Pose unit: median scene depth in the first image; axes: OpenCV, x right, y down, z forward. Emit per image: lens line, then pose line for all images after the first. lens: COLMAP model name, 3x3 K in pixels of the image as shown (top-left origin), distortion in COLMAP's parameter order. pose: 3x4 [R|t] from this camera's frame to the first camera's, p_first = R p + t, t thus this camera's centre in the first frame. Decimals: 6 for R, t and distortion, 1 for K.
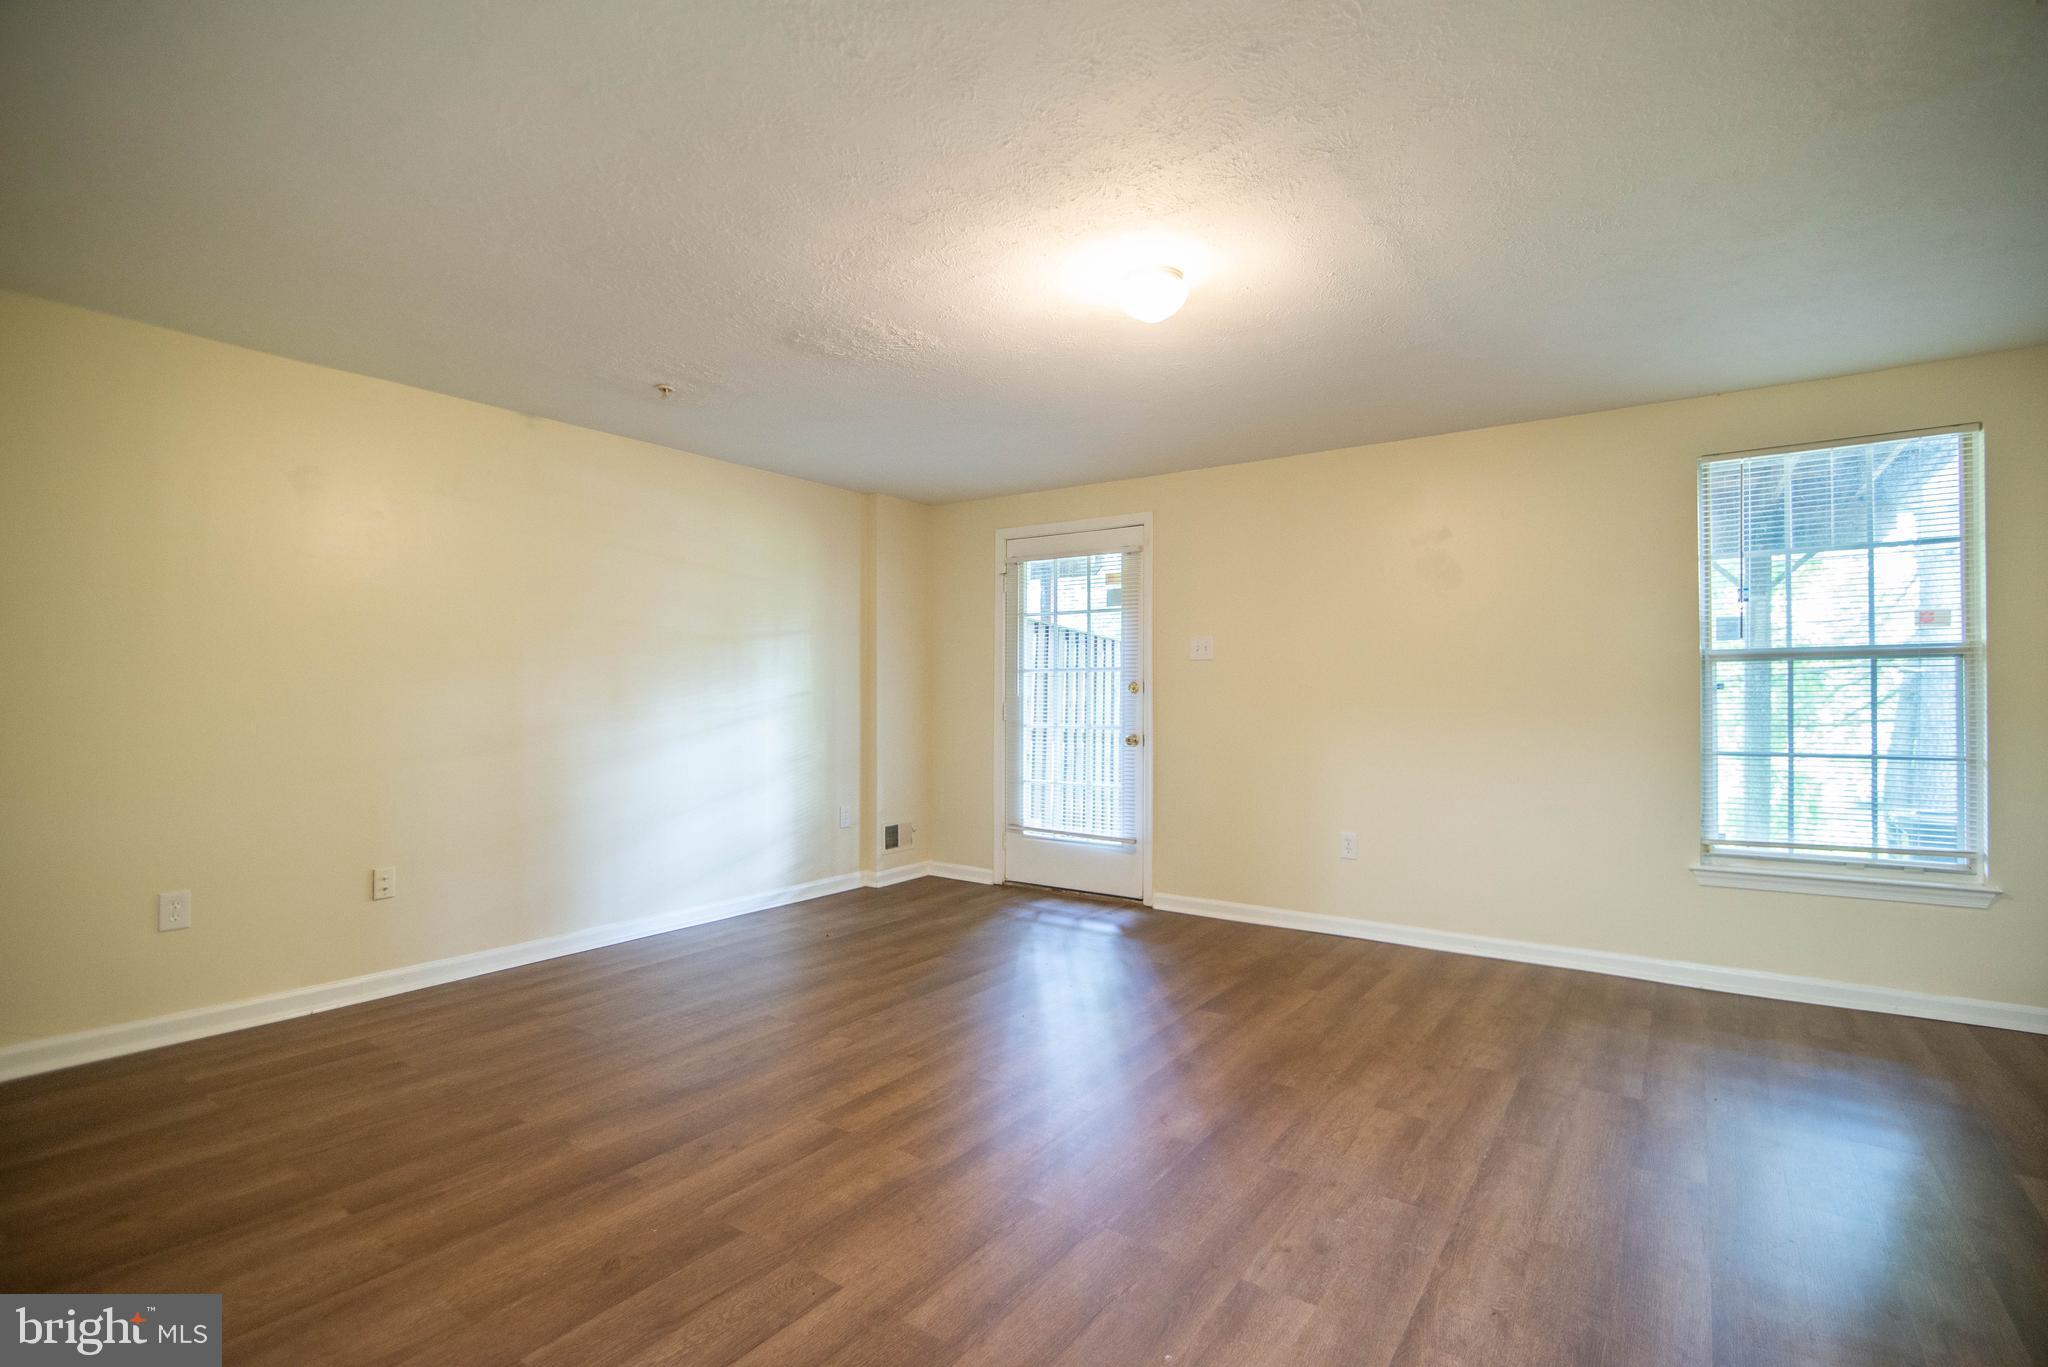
lens RADIAL K [[939.5, 0, 1035.5], [0, 939.5, 692.7], [0, 0, 1]] dist [-0.019329, 0.000366]
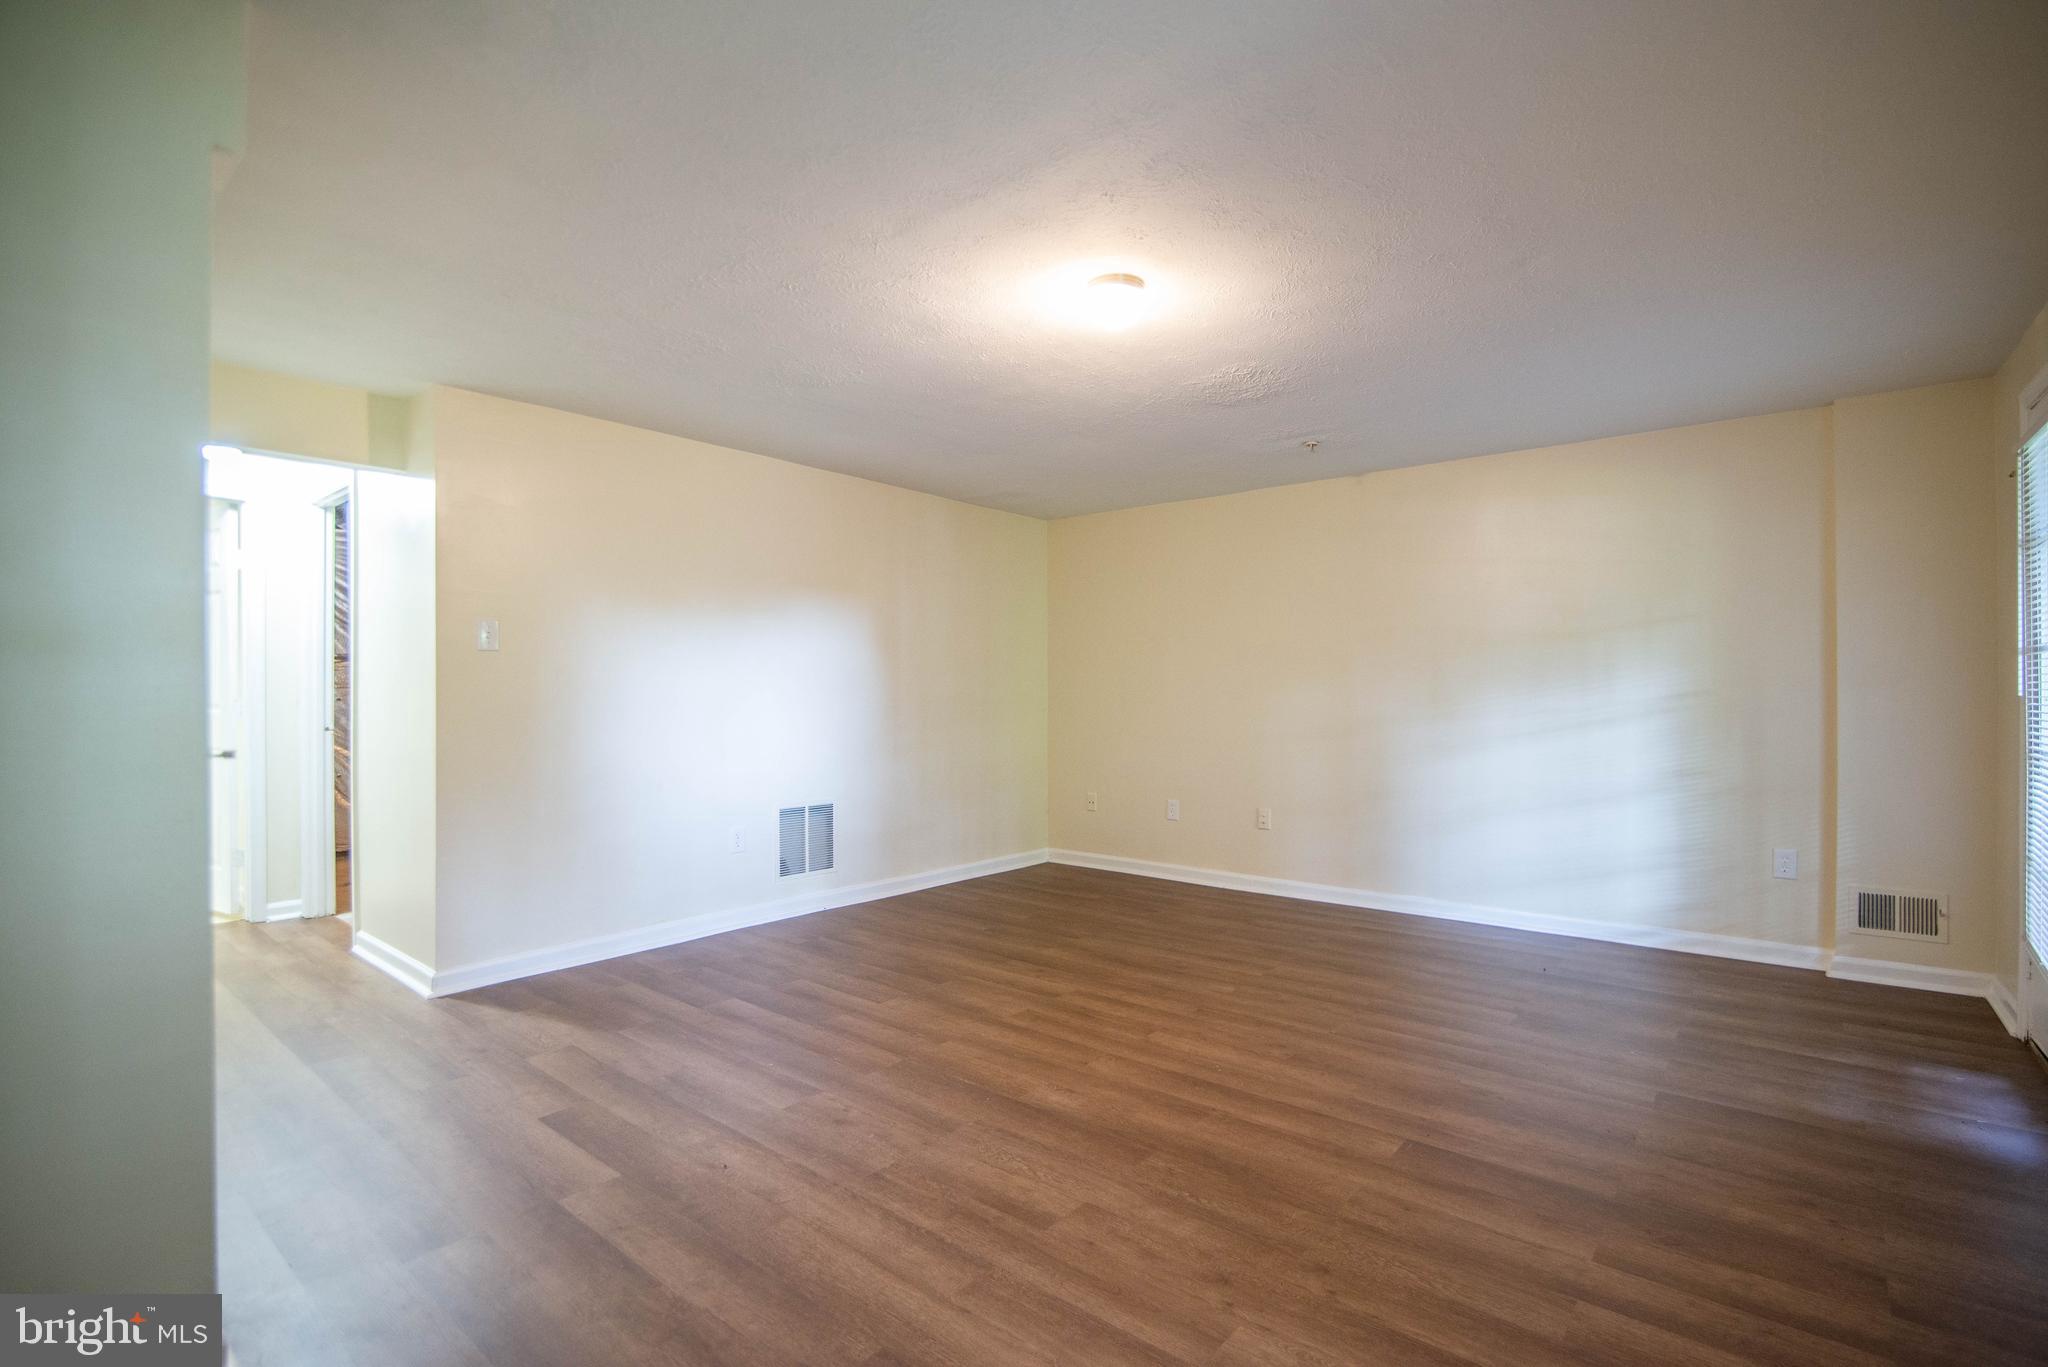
lens RADIAL K [[939.5, 0, 1035.5], [0, 939.5, 692.7], [0, 0, 1]] dist [-0.019329, 0.000366]
pose [[-0.075077, -0.002982, -0.997173, 0.940551], [0.002311, 0.999992, -0.003164, 0.002447], [0.997175, -0.002542, -0.075070, 0.812849]]
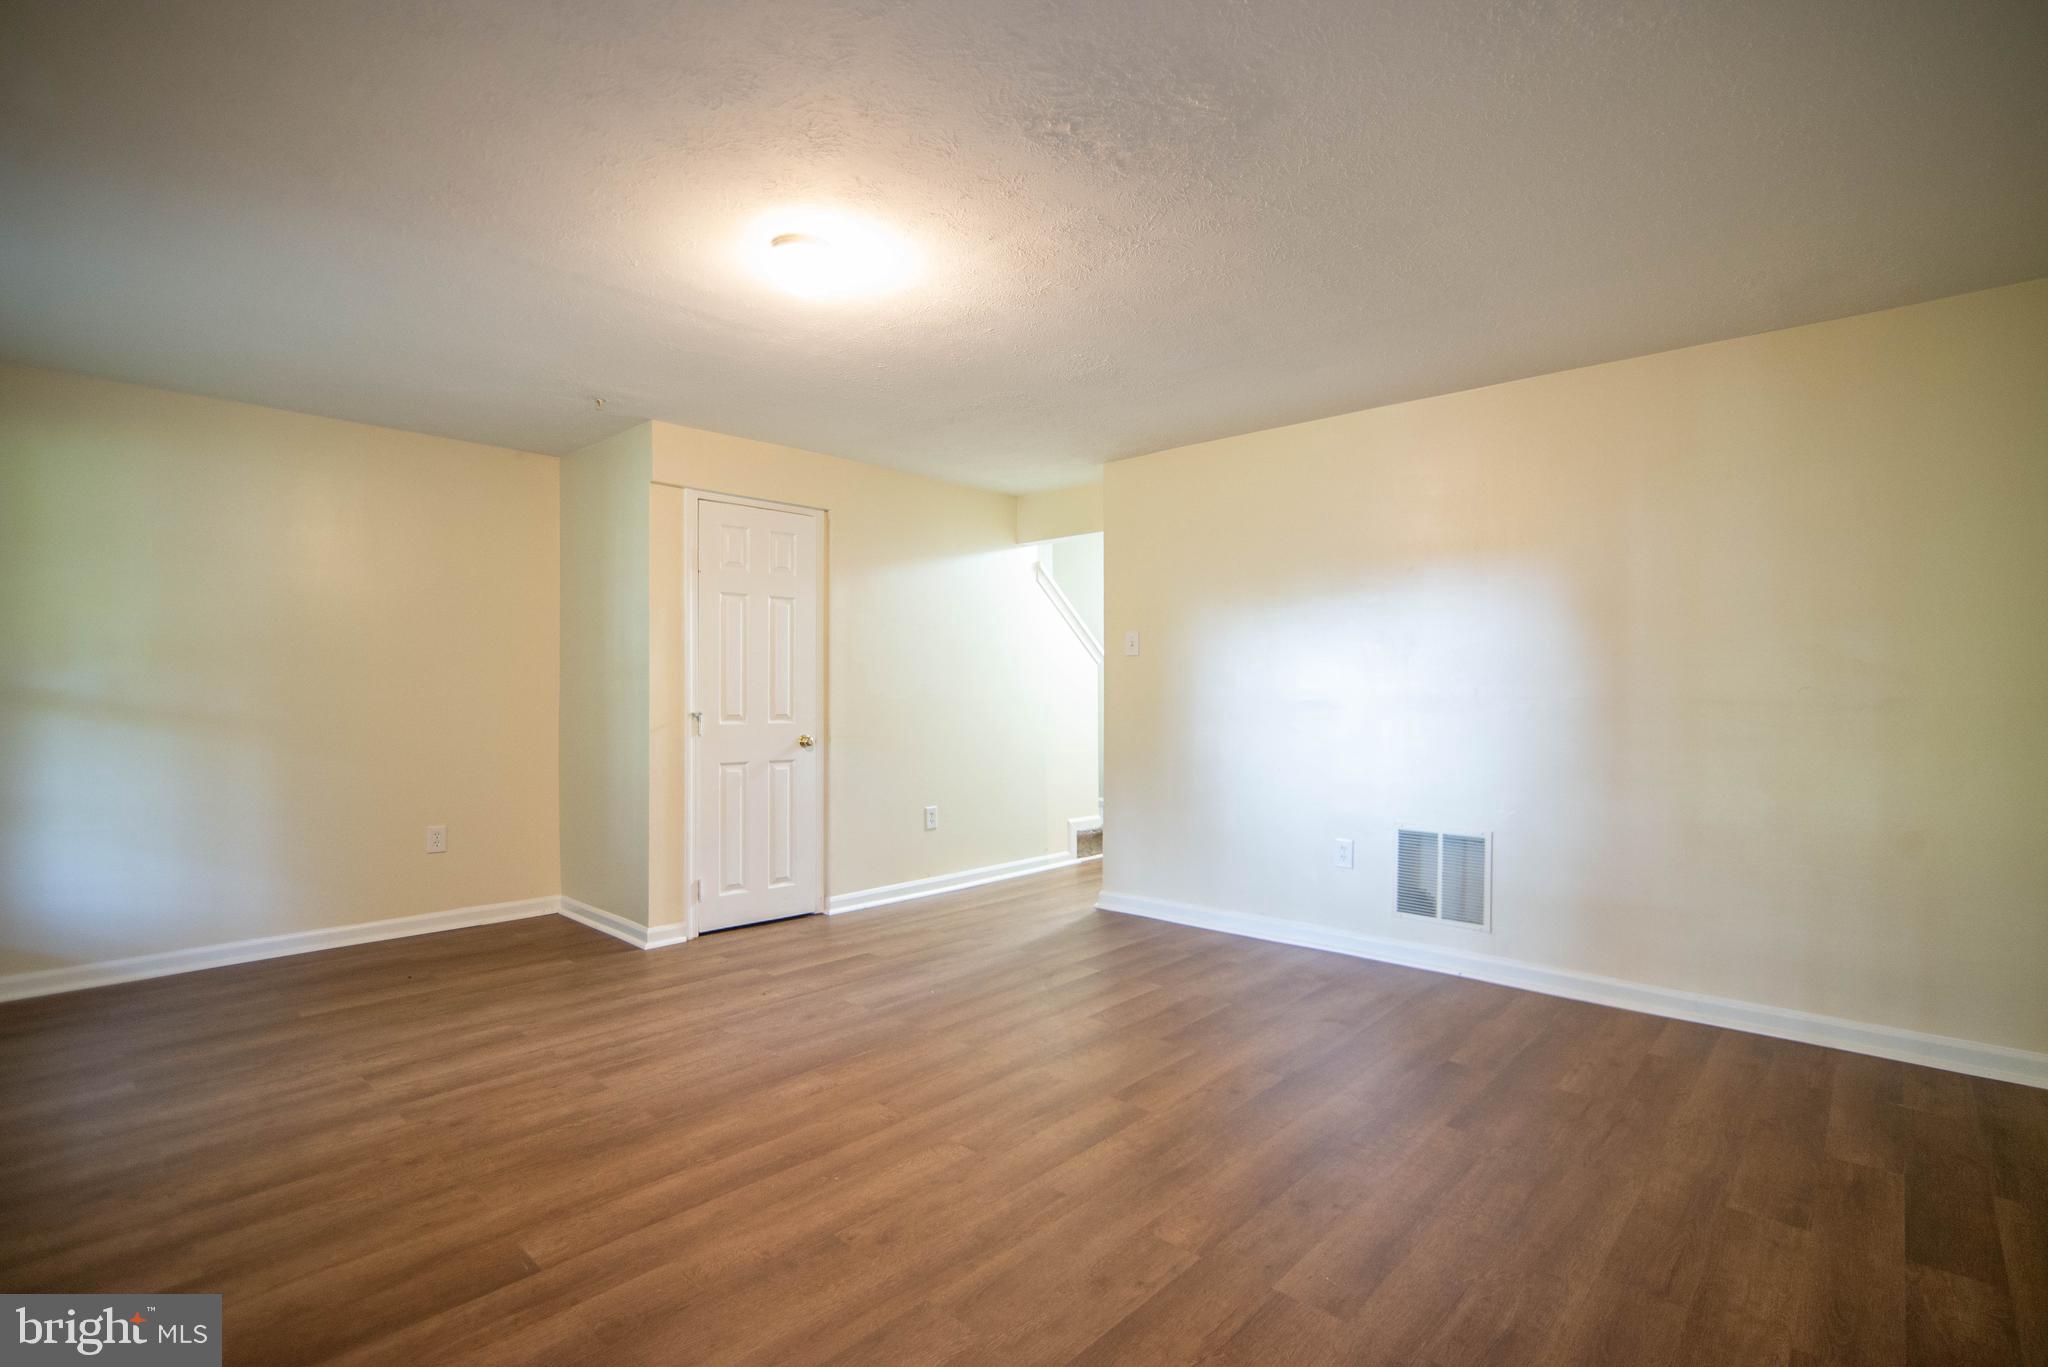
lens RADIAL K [[954.9, 0, 1030.2], [0, 954.9, 714.5], [0, 0, 1]] dist [-0.016727, 0.000309]
pose [[-0.991150, -0.005176, 0.132643, -0.187702], [-0.002023, 0.999713, 0.023889, 0.003724], [-0.132729, 0.023409, -0.990876, 1.570855]]
